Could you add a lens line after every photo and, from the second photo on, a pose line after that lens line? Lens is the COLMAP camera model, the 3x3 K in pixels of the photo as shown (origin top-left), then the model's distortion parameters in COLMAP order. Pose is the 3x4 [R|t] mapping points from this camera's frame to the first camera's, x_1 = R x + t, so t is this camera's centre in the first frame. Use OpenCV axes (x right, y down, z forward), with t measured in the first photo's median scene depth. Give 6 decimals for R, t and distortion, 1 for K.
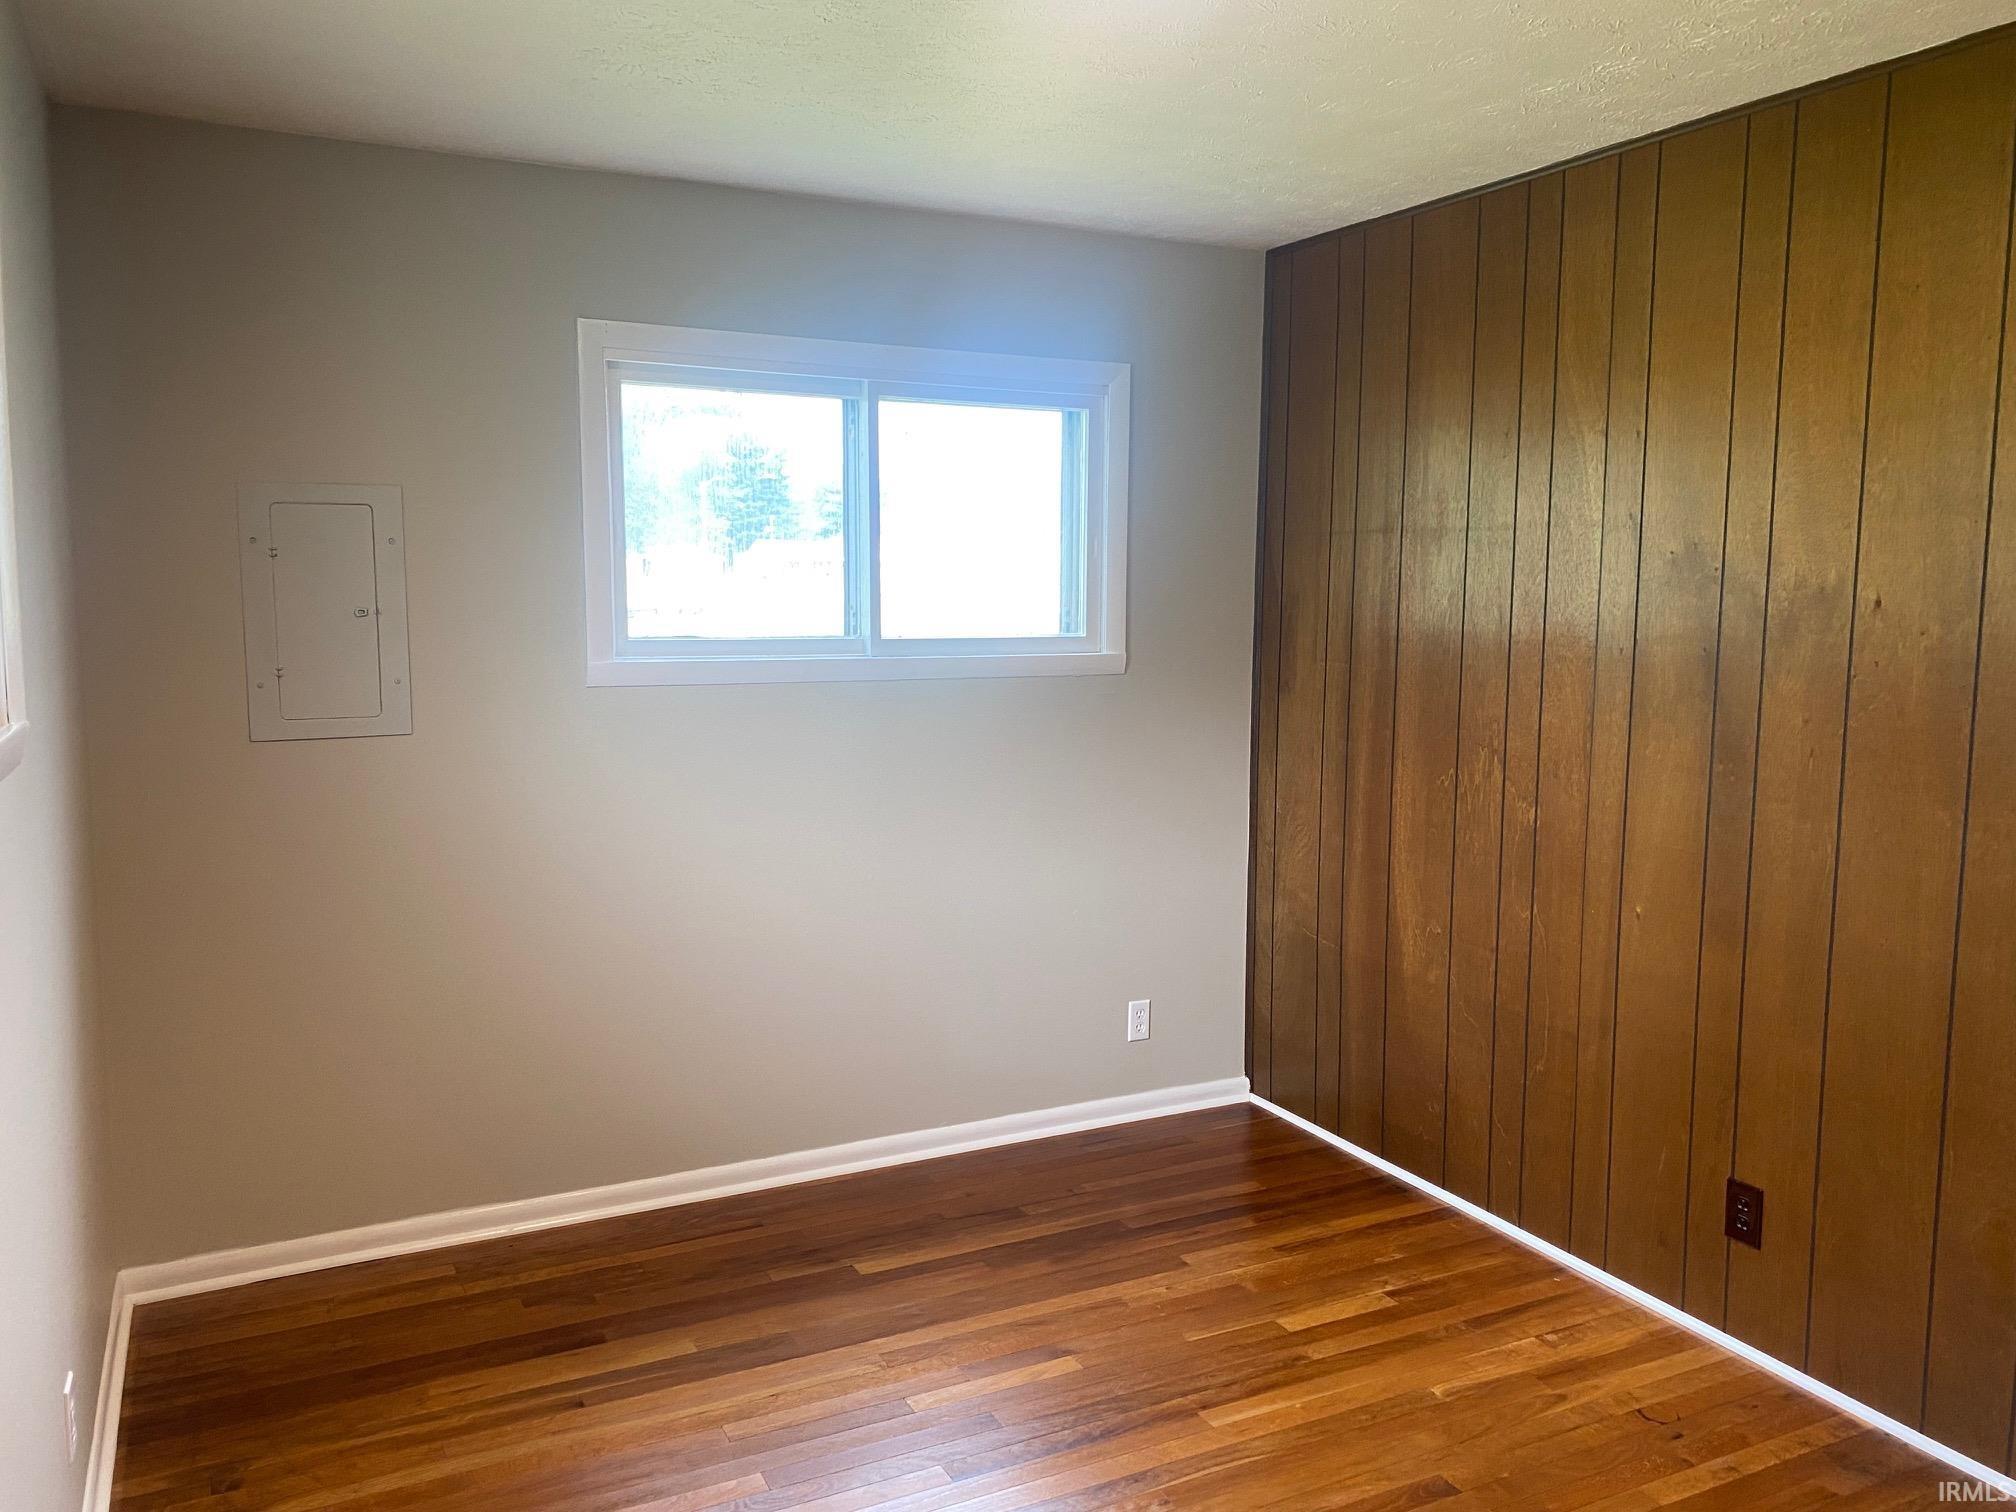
lens RADIAL K [[1547.4, 0, 1023.2], [0, 1547.4, 761.5], [0, 0, 1]] dist [0.013721, 0.002568]
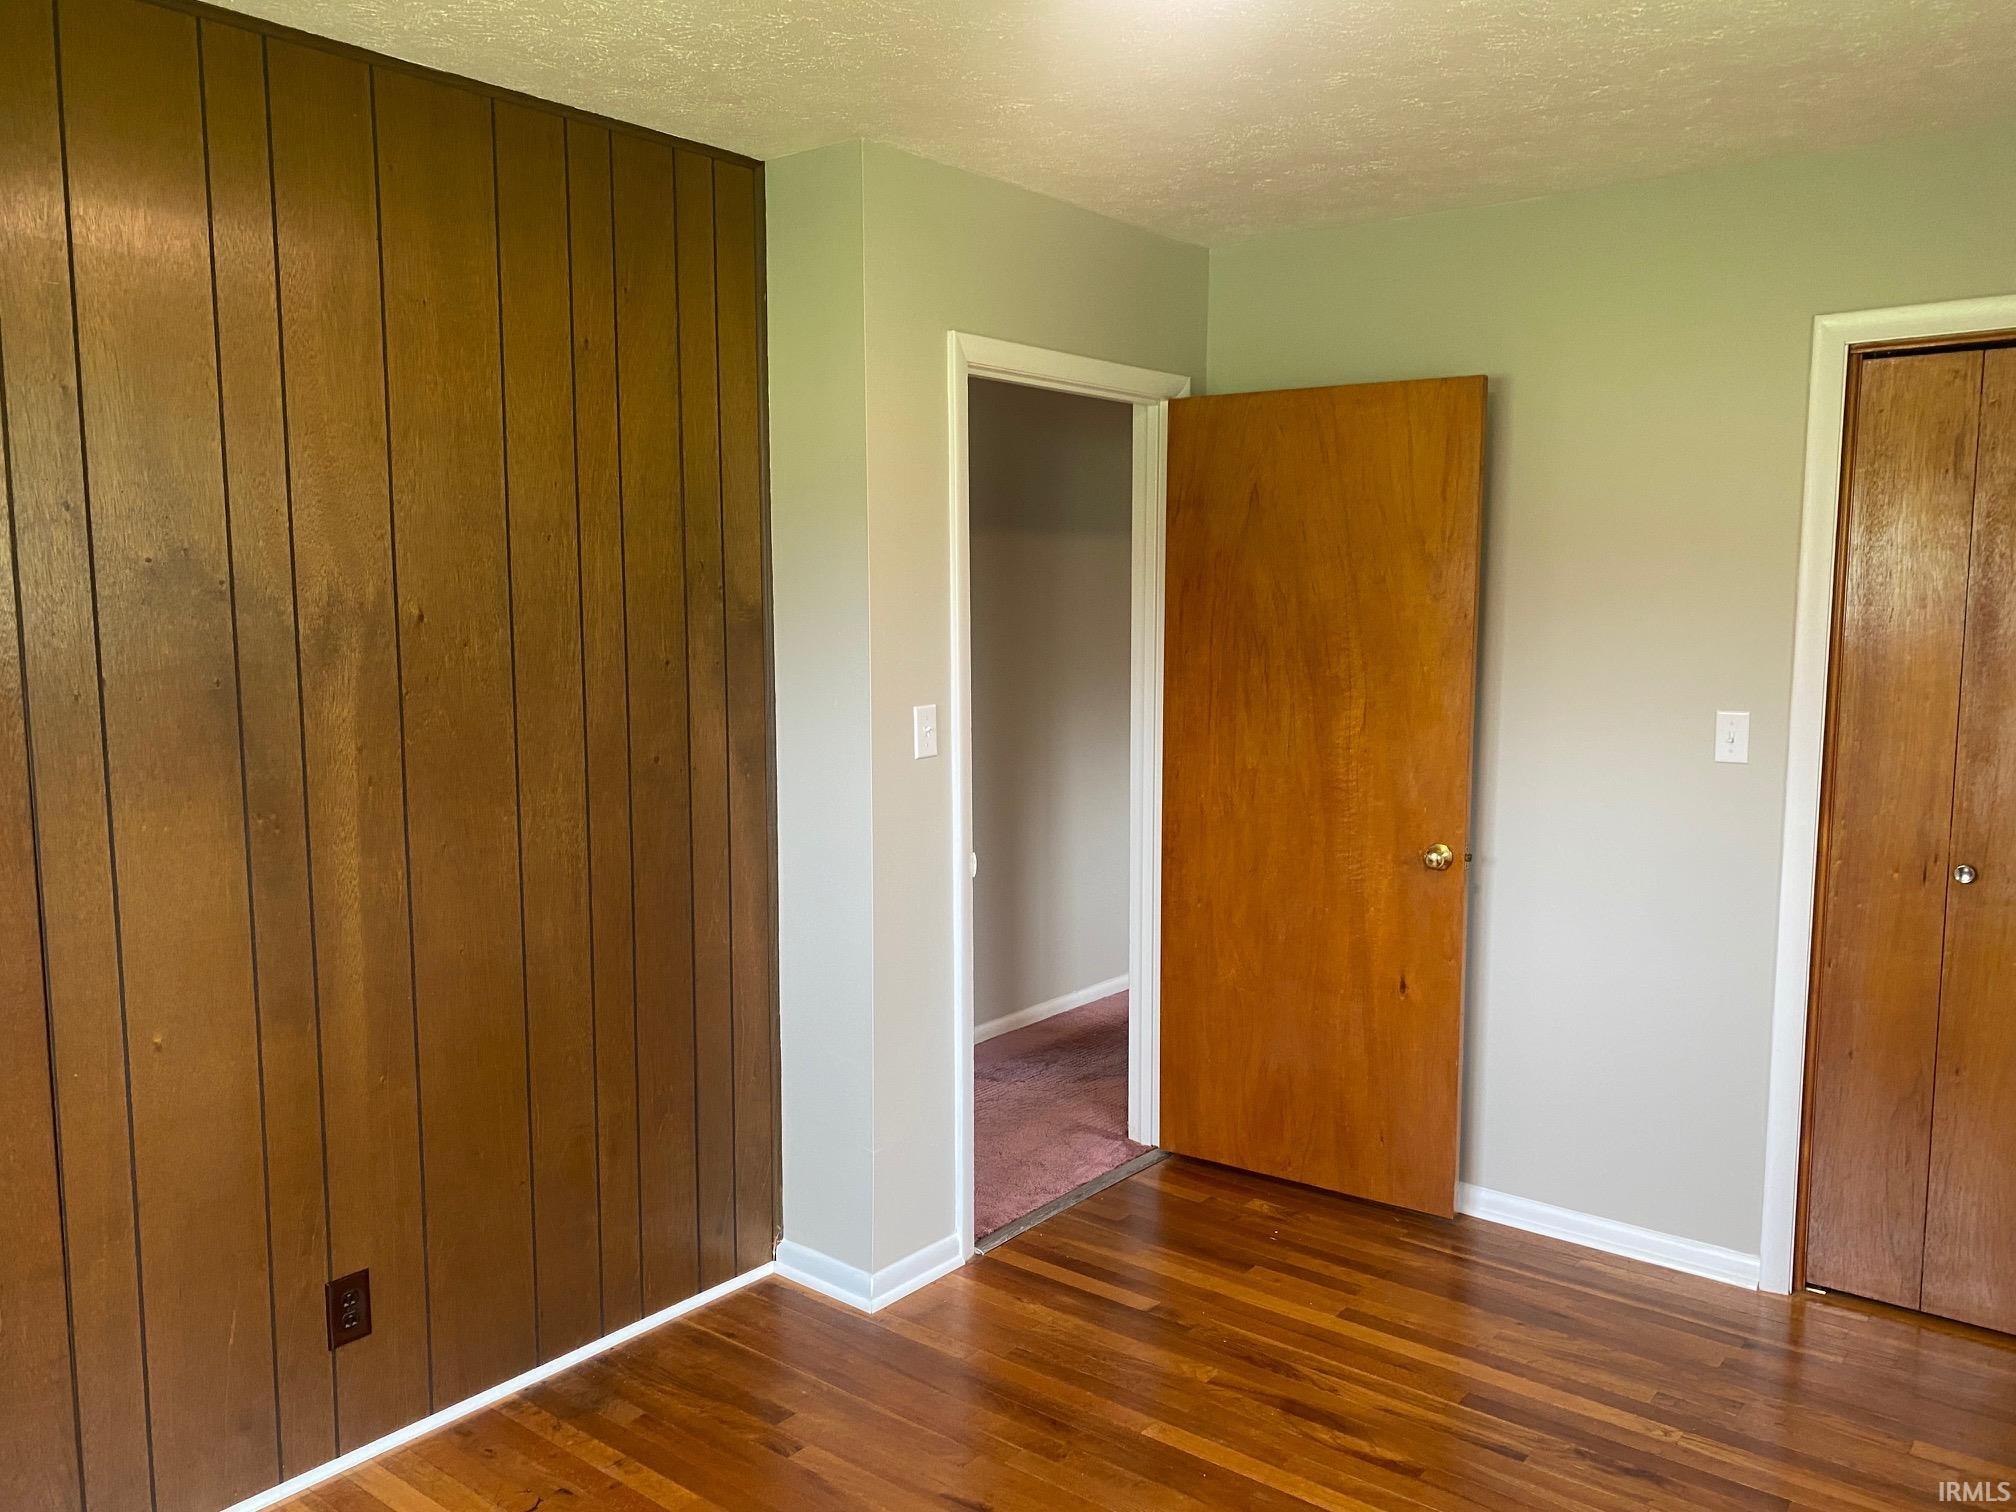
lens RADIAL K [[1547.4, 0, 1023.2], [0, 1547.4, 761.5], [0, 0, 1]] dist [0.013721, 0.002568]
pose [[-0.407838, -0.119778, 0.905164, -0.479283], [0.098117, 0.979868, 0.173872, -0.137484], [-0.907767, 0.159724, -0.387875, 0.988688]]
